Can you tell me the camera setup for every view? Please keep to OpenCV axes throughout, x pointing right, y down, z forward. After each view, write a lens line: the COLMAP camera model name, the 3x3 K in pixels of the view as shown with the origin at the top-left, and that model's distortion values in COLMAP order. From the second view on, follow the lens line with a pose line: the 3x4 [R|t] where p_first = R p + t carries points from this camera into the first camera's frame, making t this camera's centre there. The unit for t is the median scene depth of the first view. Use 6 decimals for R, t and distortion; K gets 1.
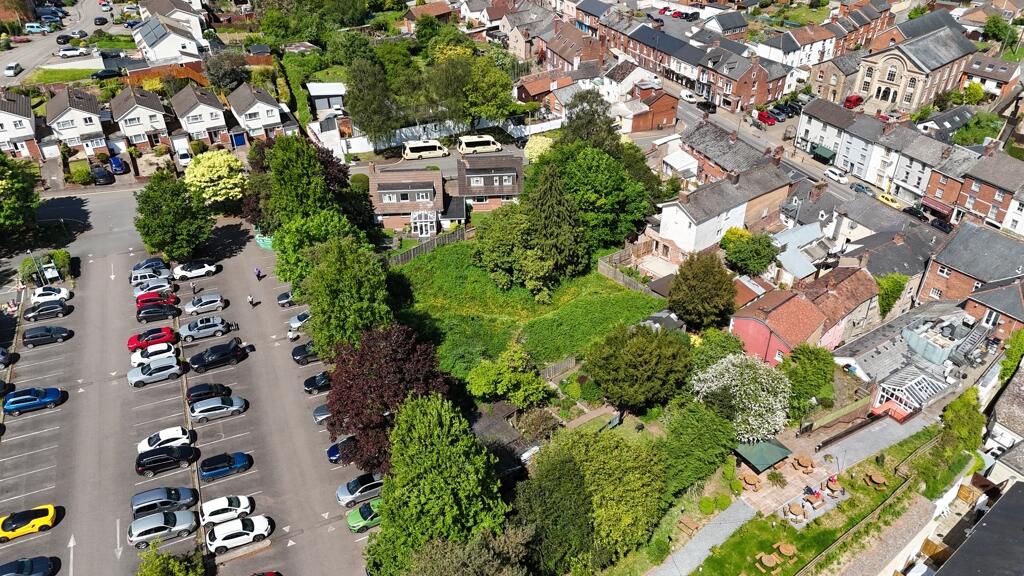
lens RADIAL K [[748.0, 0, 512.0], [0, 748.0, 288.0], [0, 0, 1]] dist [0.058082, -0.050651]
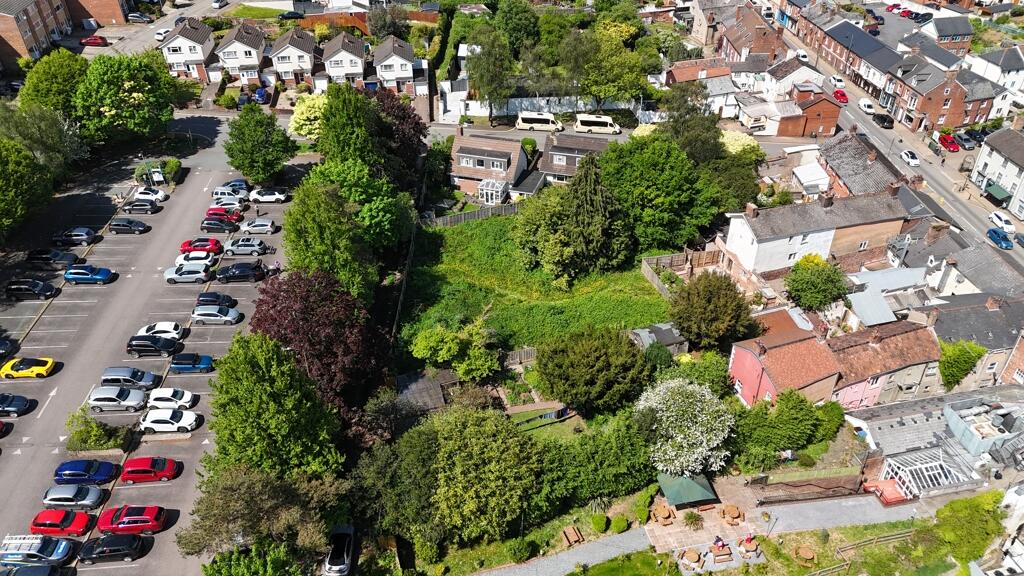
lens RADIAL K [[748.0, 0, 512.0], [0, 748.0, 288.0], [0, 0, 1]] dist [0.058082, -0.050651]
pose [[0.935014, 0.206904, -0.287993, 0.226188], [-0.197478, 0.978361, 0.061744, -0.025579], [0.294536, -0.000859, 0.955640, 0.031406]]
